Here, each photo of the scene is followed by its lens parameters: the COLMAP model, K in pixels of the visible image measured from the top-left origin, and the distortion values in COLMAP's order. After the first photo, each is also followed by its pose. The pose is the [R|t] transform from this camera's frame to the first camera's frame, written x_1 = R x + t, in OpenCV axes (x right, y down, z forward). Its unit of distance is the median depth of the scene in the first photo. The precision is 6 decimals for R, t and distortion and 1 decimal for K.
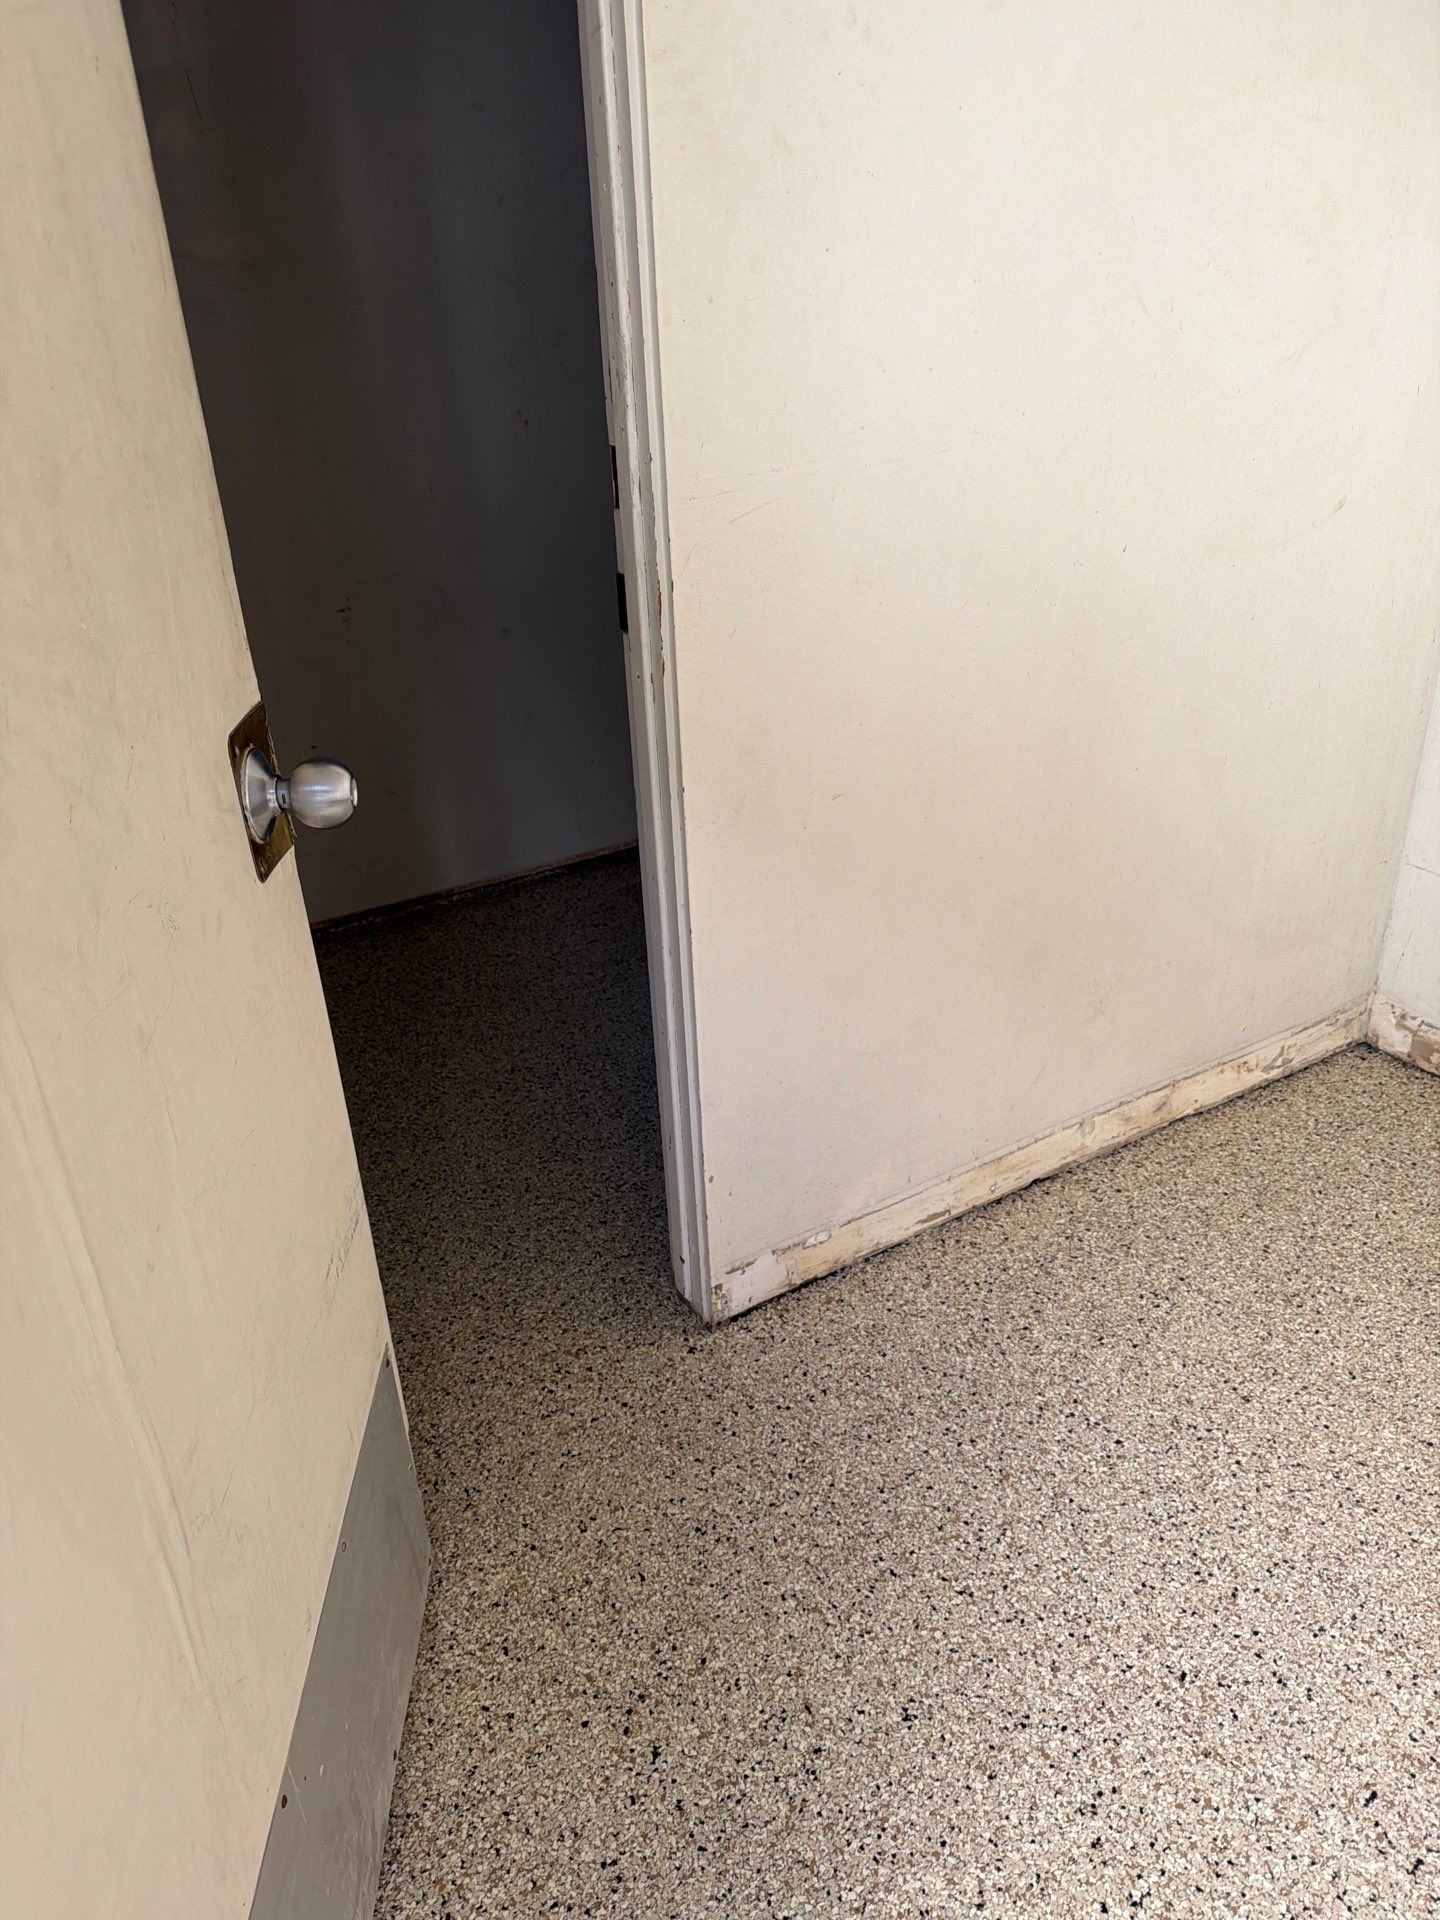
lens RADIAL K [[1410.8, 0, 674.8], [0, 1410.8, 955.1], [0, 0, 1]] dist [0.047811, -0.084490]
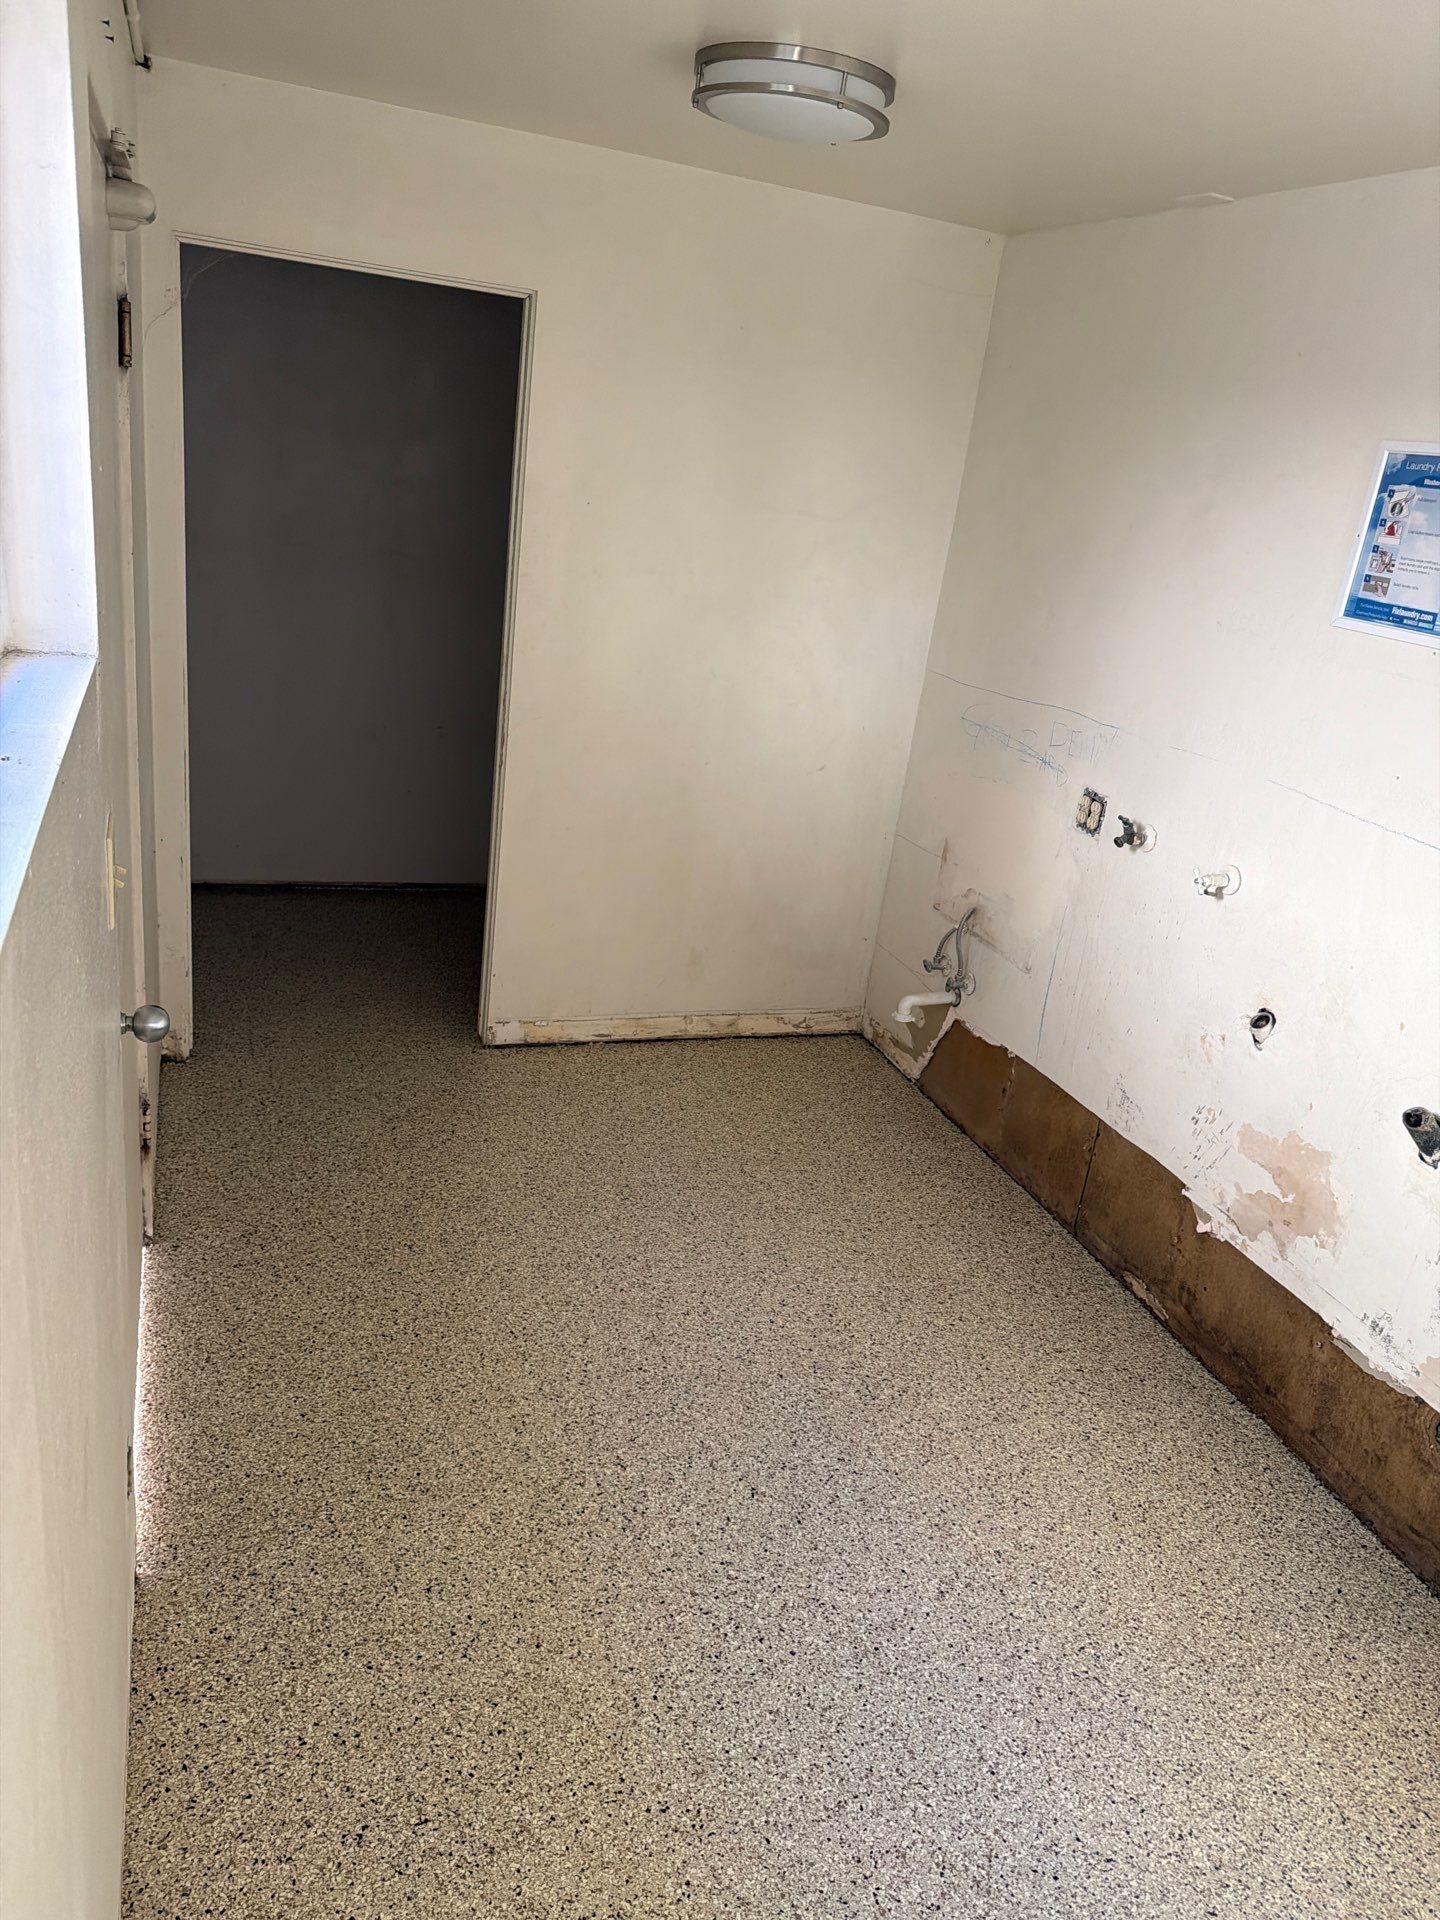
lens RADIAL K [[1301.6, 0, 720.0], [0, 1301.6, 960.0], [0, 0, 1]] dist [0.059088, -0.056899]
pose [[0.973916, 0.215042, -0.072421, 0.487262], [-0.222173, 0.968584, -0.111732, 0.256964], [0.046119, 0.124908, 0.991096, -1.049725]]
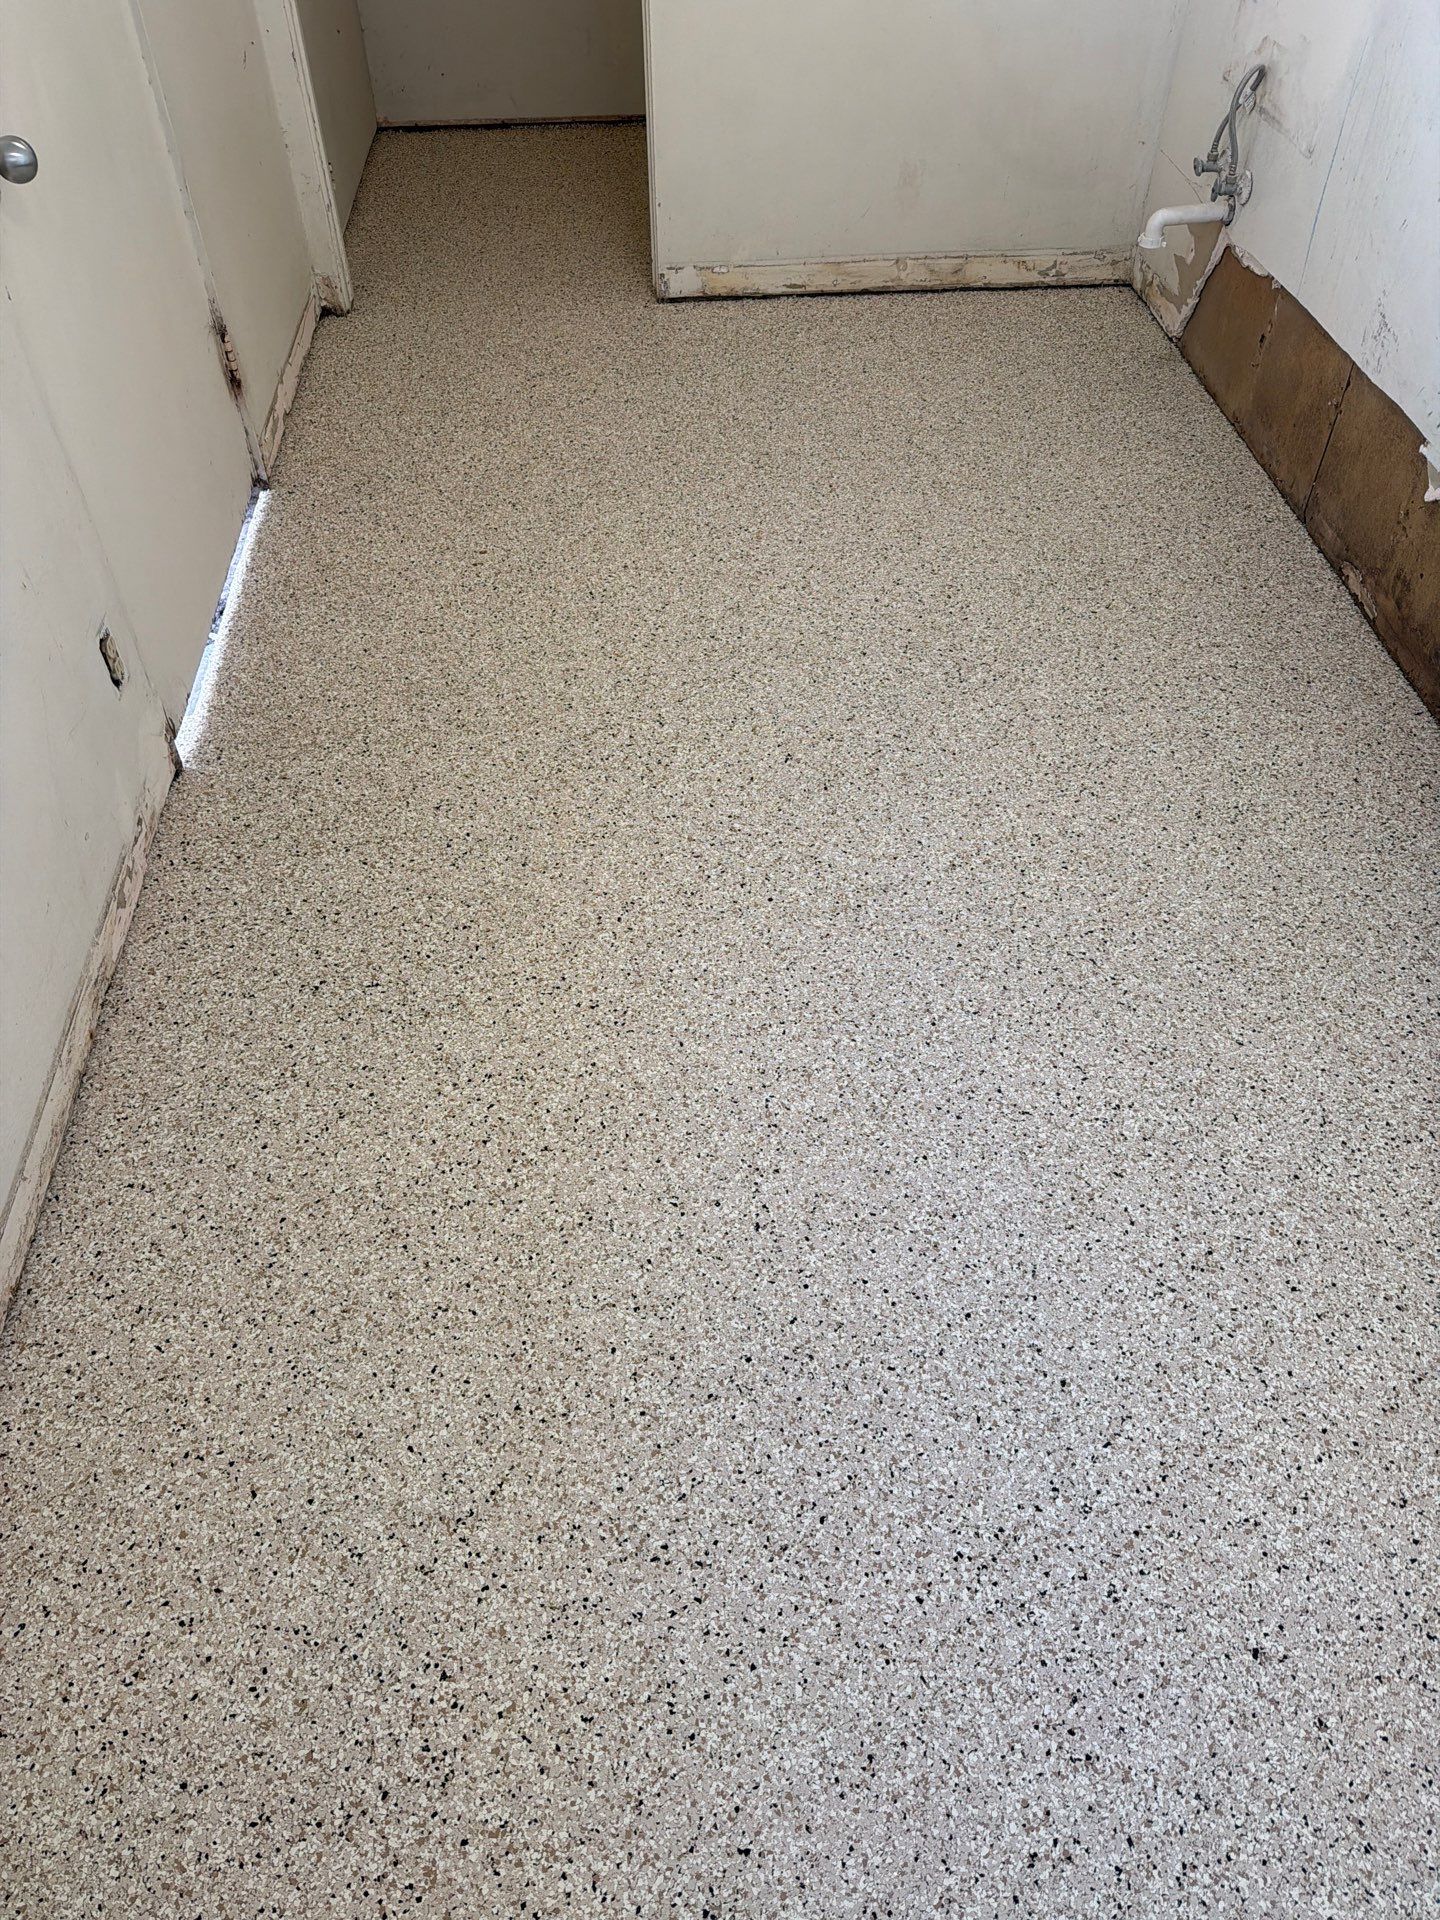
lens RADIAL K [[1296.8, 0, 730.4], [0, 1296.8, 888.2], [0, 0, 1]] dist [0.081193, -0.062656]
pose [[0.914666, 0.326724, -0.237985, 0.792419], [-0.227229, 0.902546, 0.365756, 0.288094], [0.334293, -0.280467, 0.899770, -0.864629]]
